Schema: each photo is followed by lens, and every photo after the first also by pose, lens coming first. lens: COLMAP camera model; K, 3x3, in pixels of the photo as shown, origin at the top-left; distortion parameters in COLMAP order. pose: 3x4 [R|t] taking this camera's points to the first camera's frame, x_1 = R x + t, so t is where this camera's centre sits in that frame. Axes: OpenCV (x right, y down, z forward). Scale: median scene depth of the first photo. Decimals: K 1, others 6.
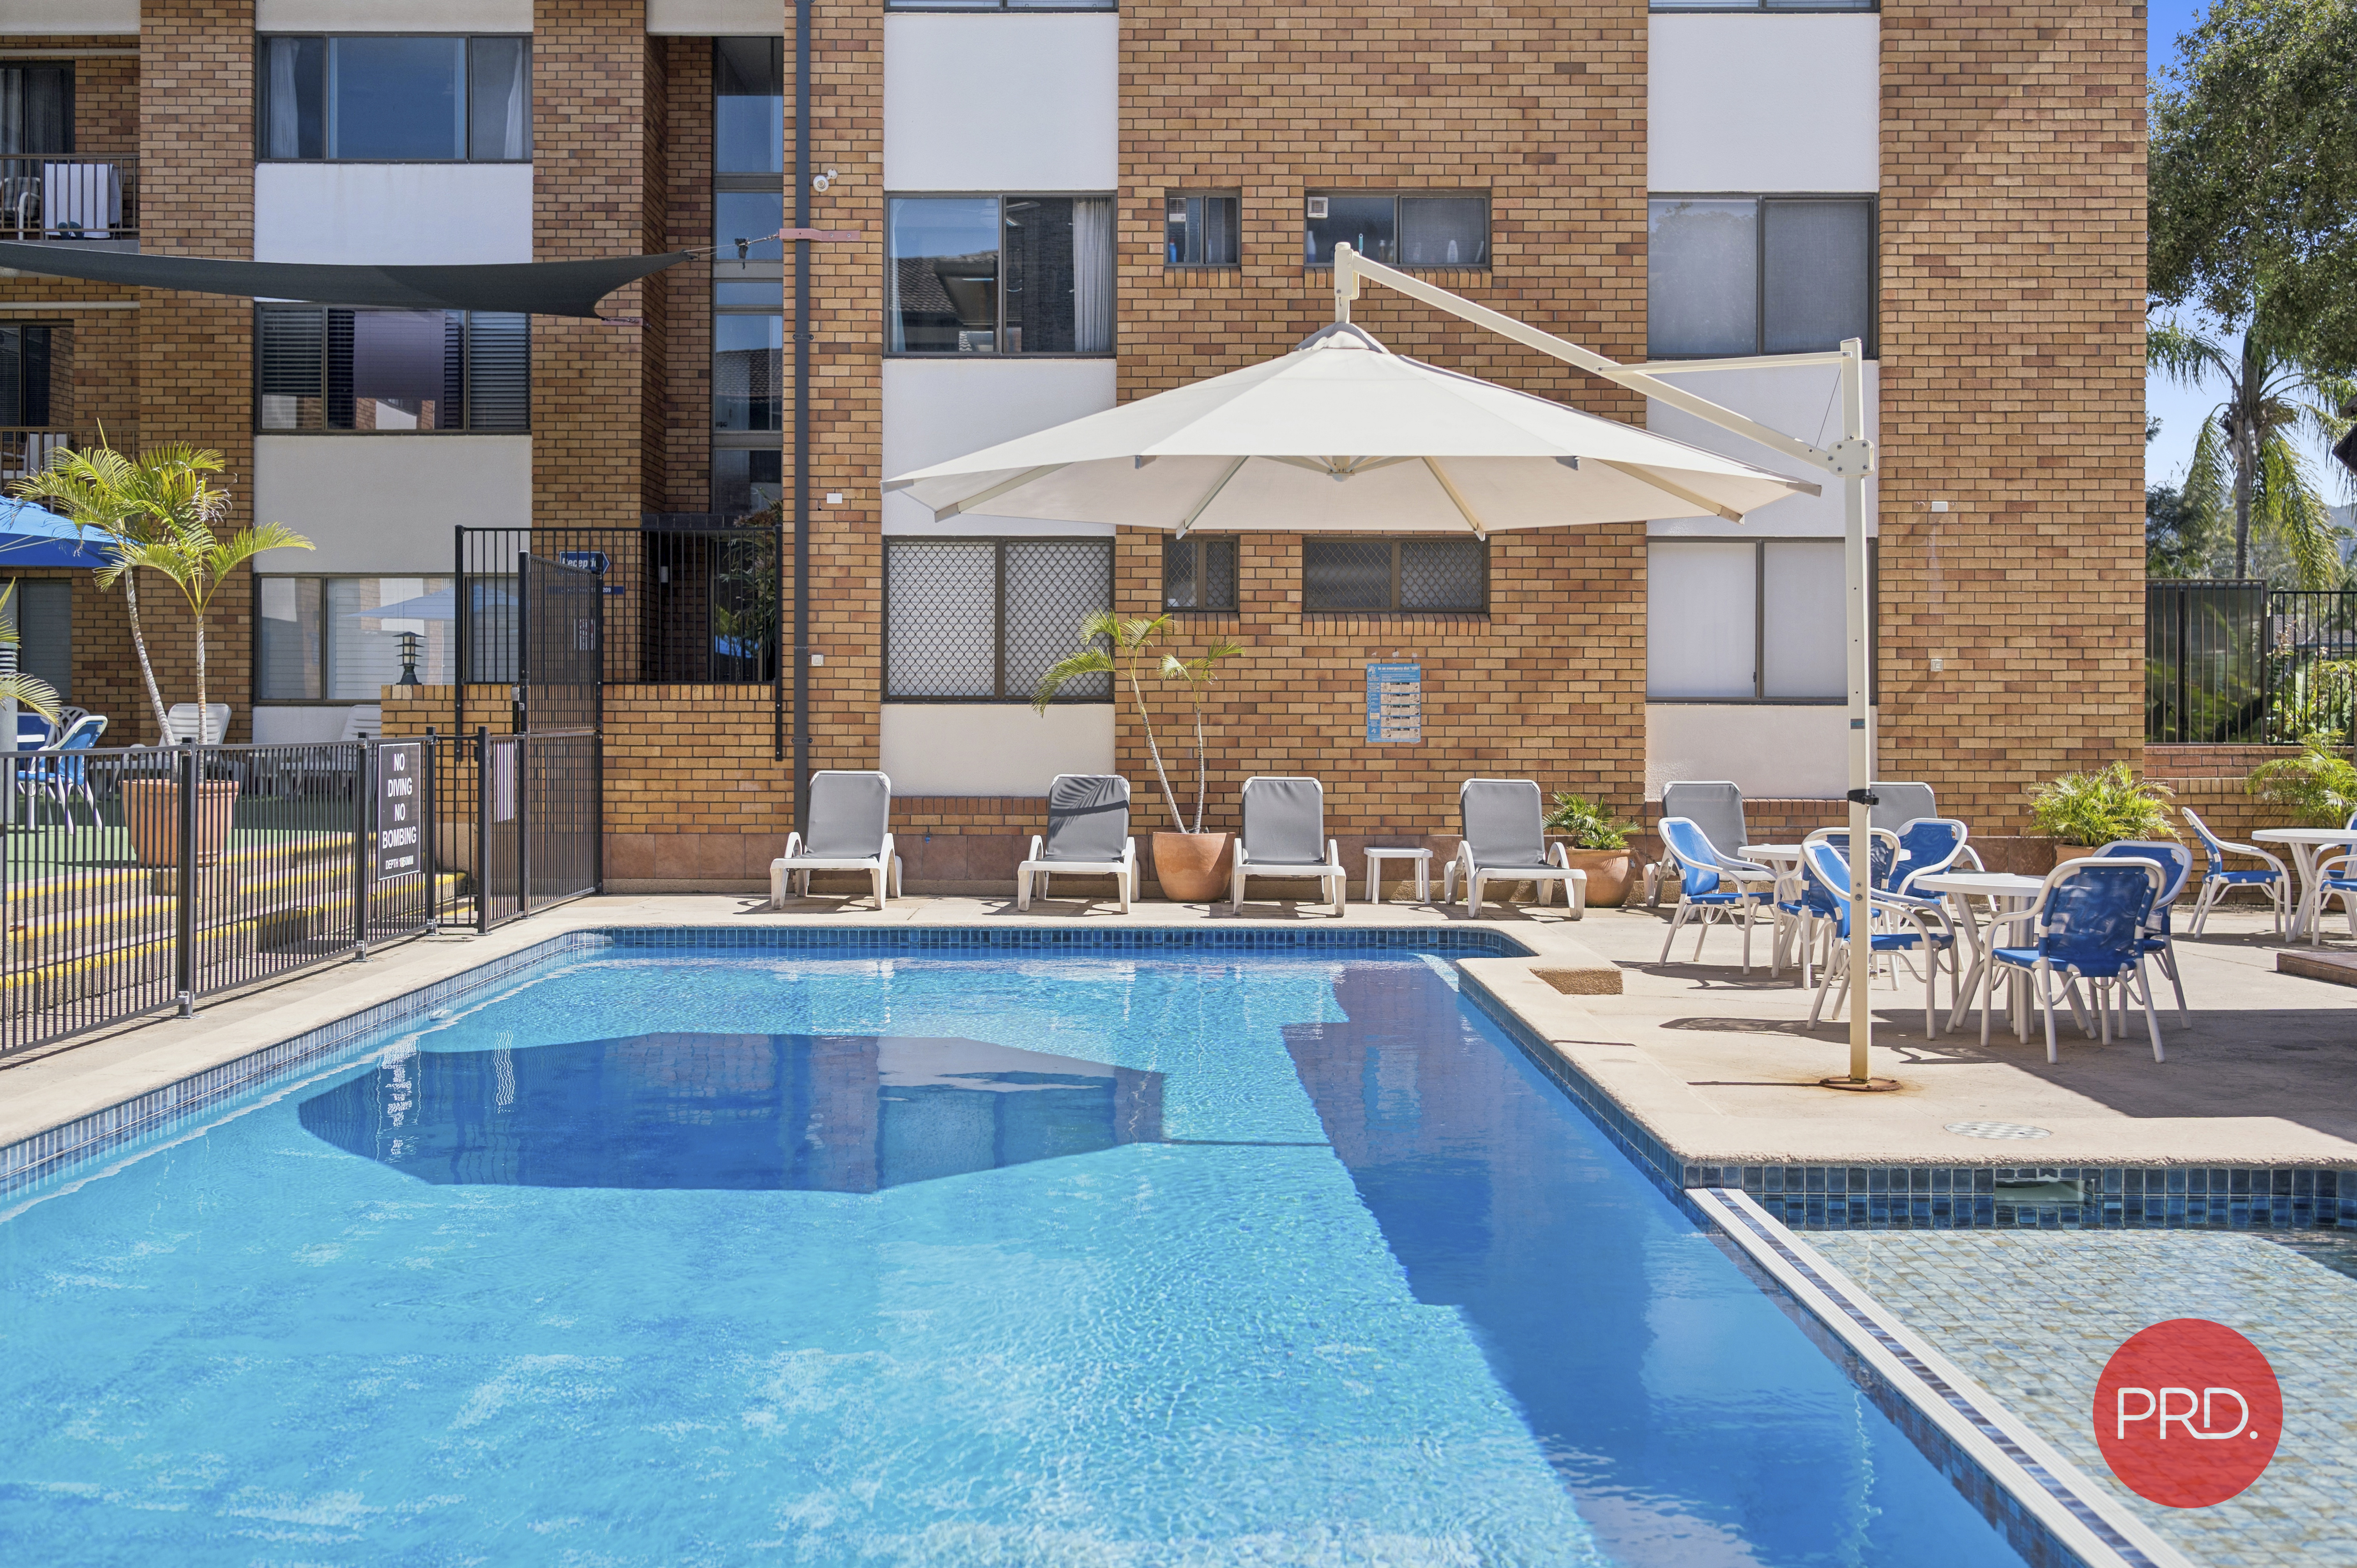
lens RADIAL K [[2377.9, 0, 1178.5], [0, 2377.9, 784.0], [0, 0, 1]] dist [-0.010149, 0.012265]
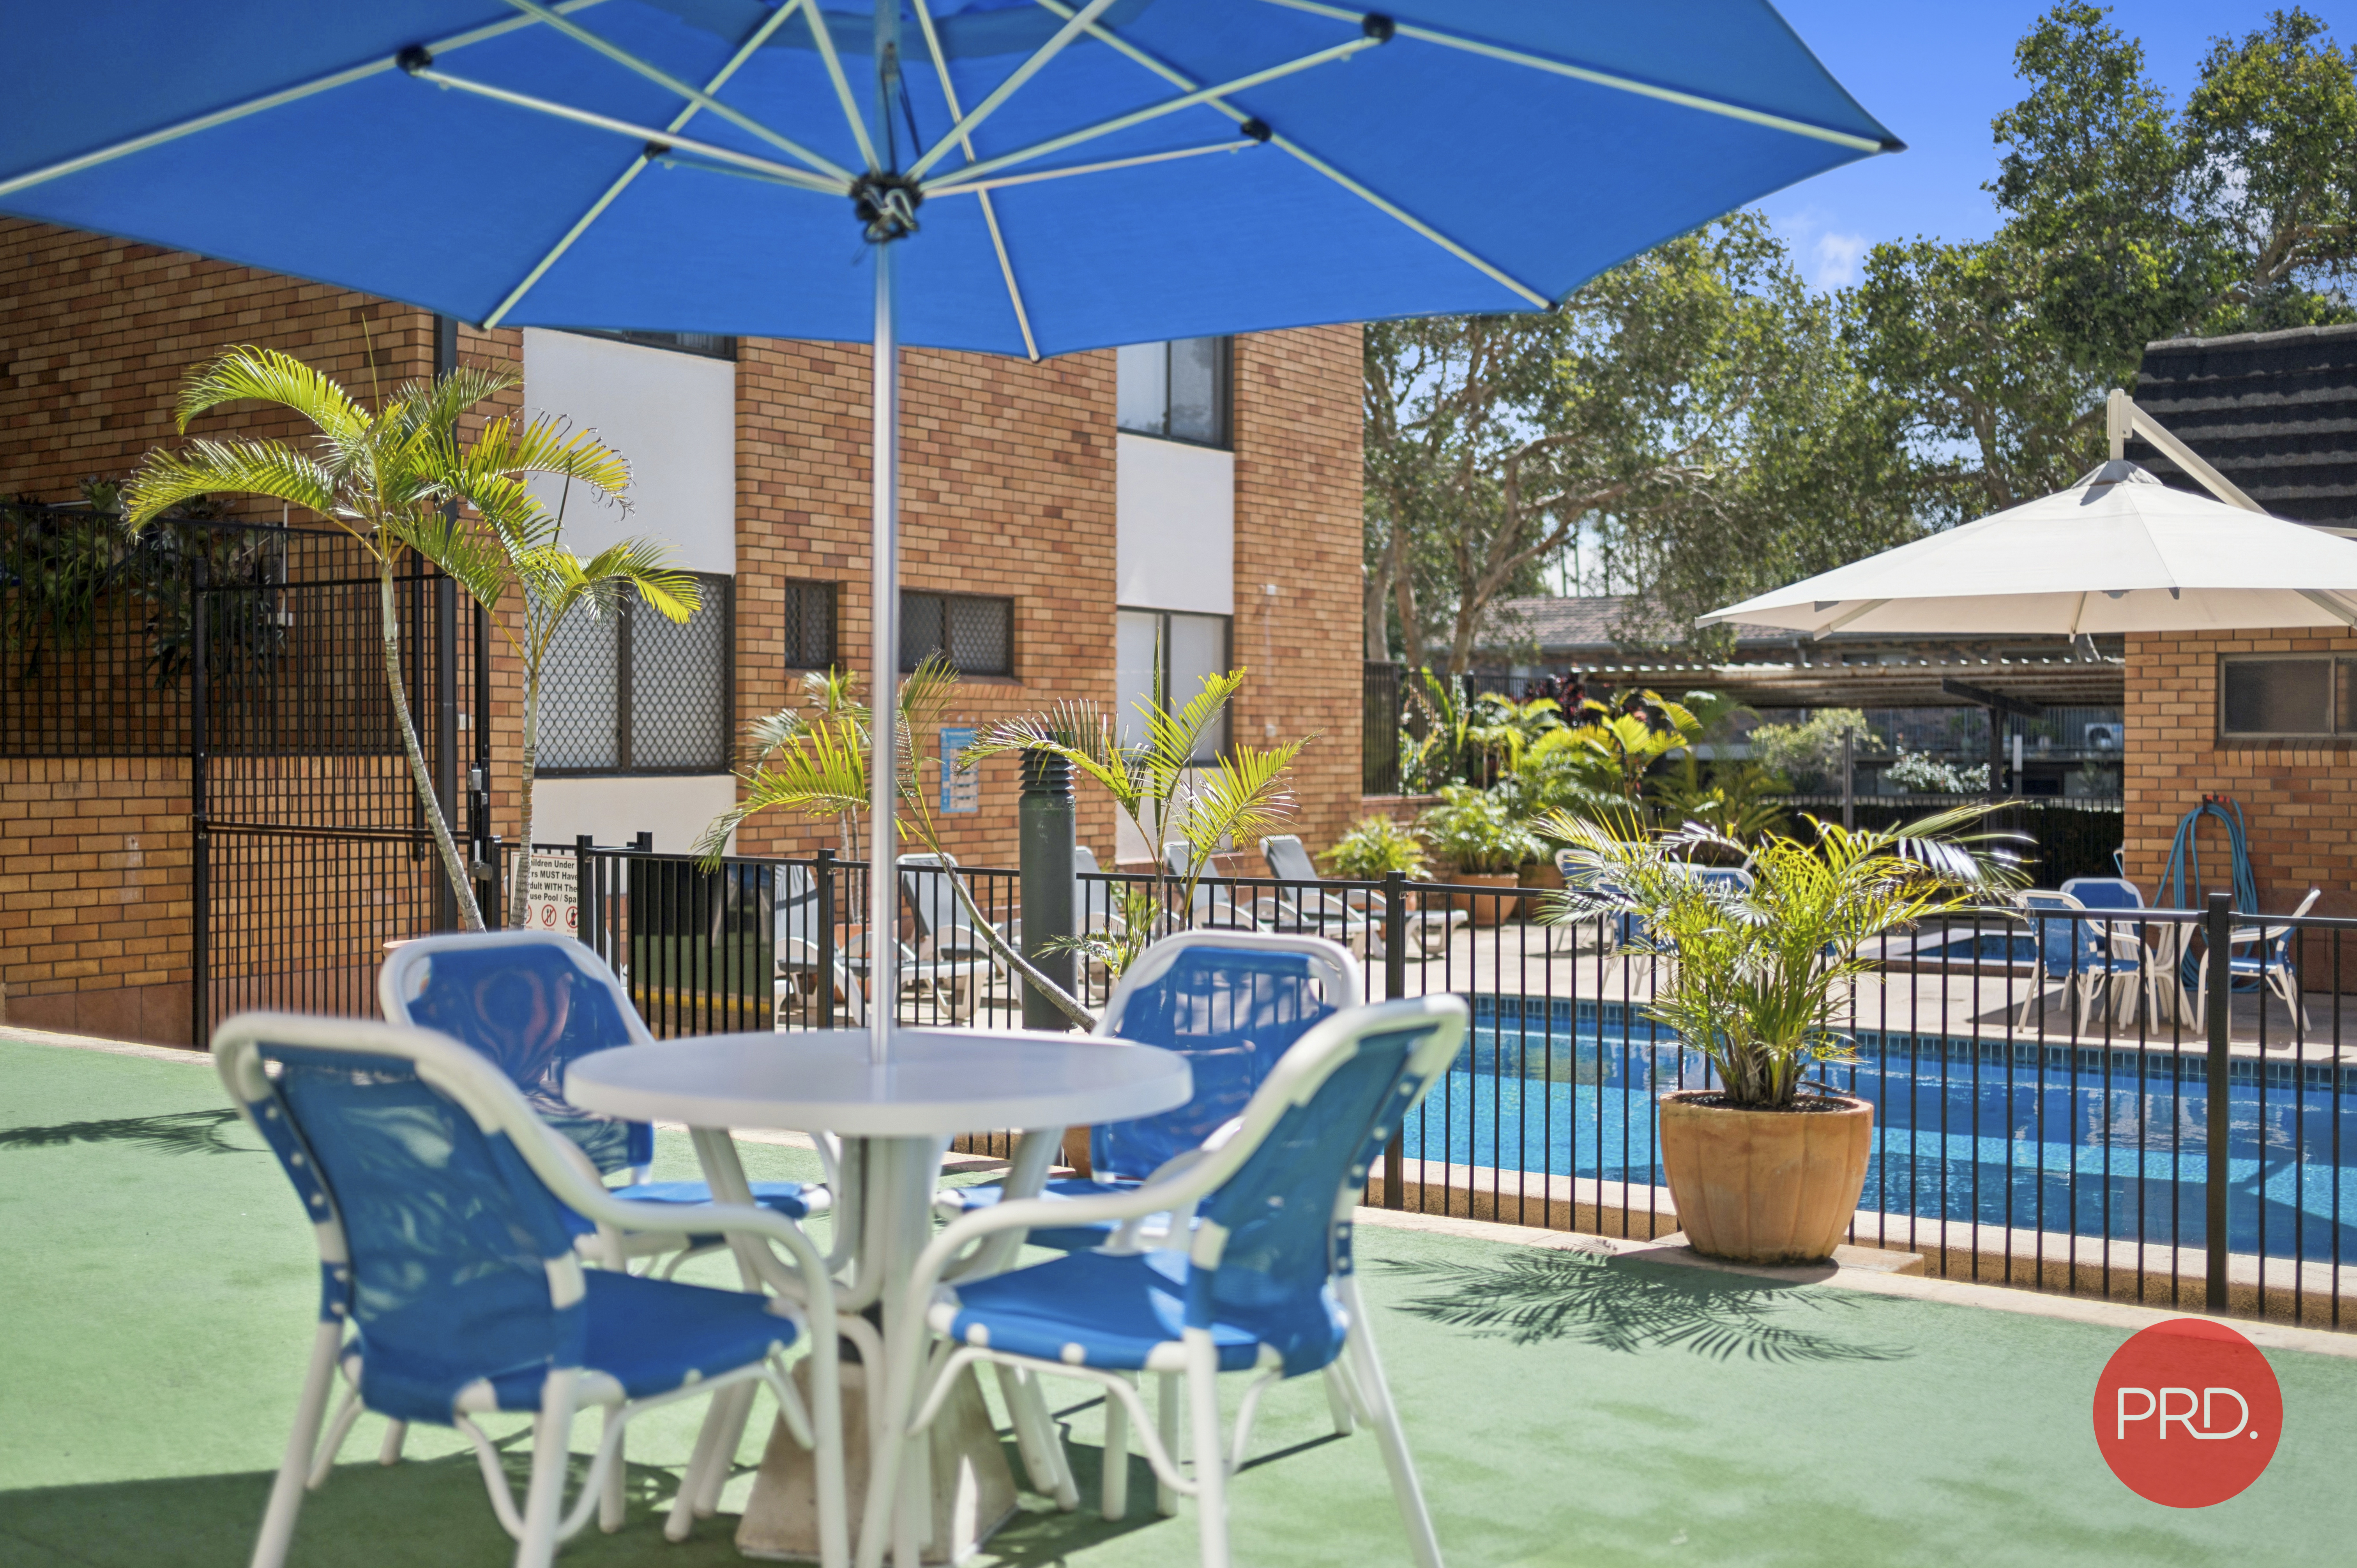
lens RADIAL K [[2377.9, 0, 1178.5], [0, 2377.9, 784.0], [0, 0, 1]] dist [-0.010149, 0.012265]
pose [[0.568808, -0.015990, 0.822315, -0.627755], [0.029714, 0.999558, -0.001117, -0.025163], [-0.821933, 0.025069, 0.569032, 0.398217]]
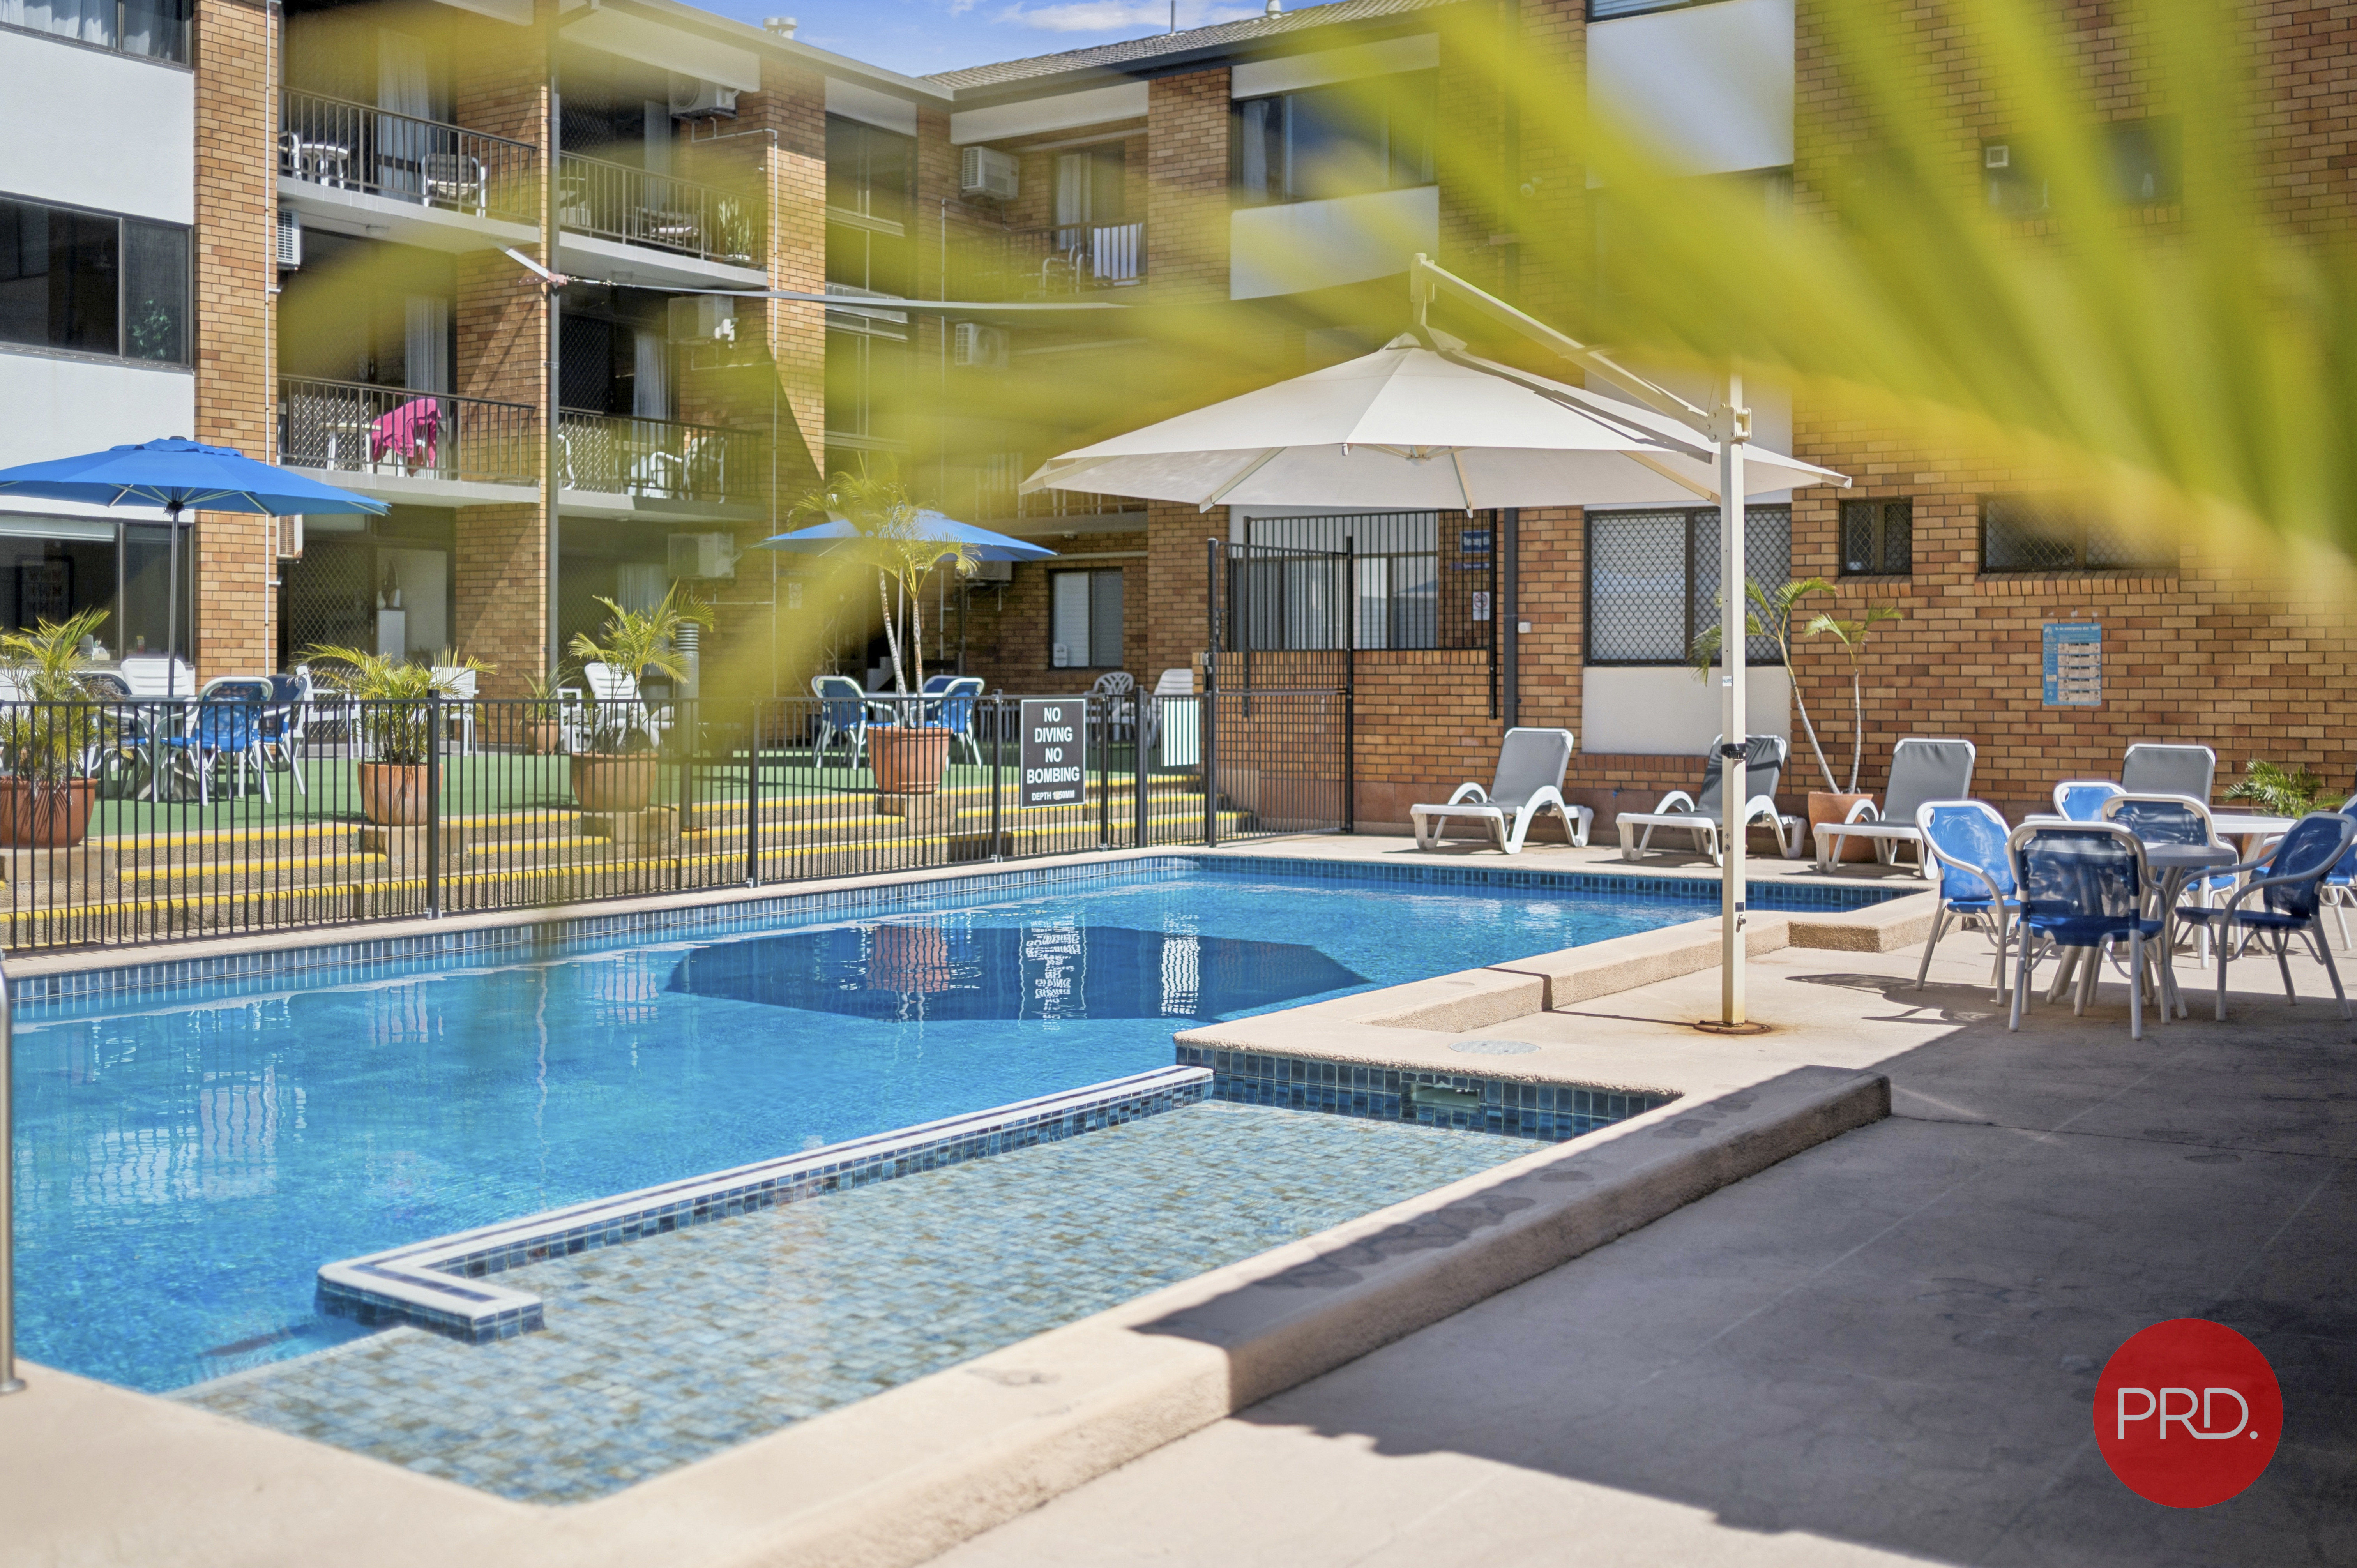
lens RADIAL K [[2377.9, 0, 1178.5], [0, 2377.9, 784.0], [0, 0, 1]] dist [-0.010149, 0.012265]
pose [[0.832378, 0.023728, -0.553700, 0.322631], [-0.016109, 0.999697, 0.018624, 0.002170], [0.553974, -0.006583, 0.832508, -0.000024]]
